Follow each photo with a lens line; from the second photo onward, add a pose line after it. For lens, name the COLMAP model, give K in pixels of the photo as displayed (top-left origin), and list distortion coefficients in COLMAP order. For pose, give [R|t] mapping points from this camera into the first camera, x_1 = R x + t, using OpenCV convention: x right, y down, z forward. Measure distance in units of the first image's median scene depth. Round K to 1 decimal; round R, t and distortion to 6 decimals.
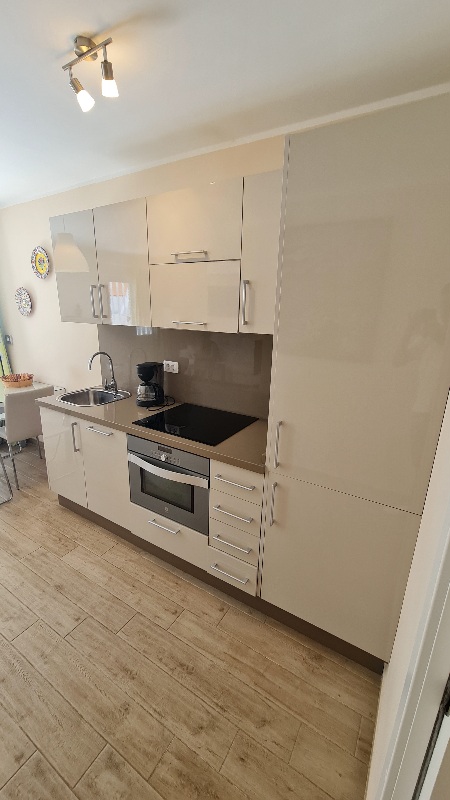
lens RADIAL K [[325.1, 0, 224.0], [0, 325.1, 400.7], [0, 0, 1]] dist [-0.011518, 0.000022]
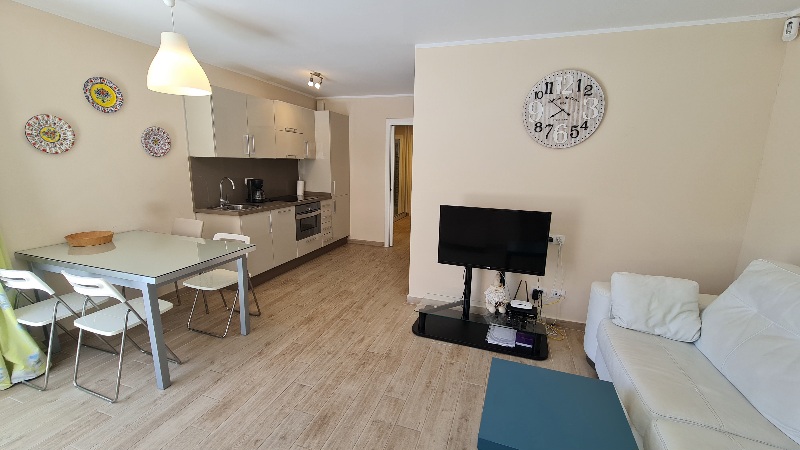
lens RADIAL K [[325.1, 0, 400.1], [0, 325.1, 225.4], [0, 0, 1]] dist [-0.011518, 0.000022]
pose [[-0.224662, -0.209561, 0.951636, -2.533944], [0.247254, 0.932380, 0.263692, -0.179322], [-0.942546, 0.294538, -0.157655, 0.701428]]
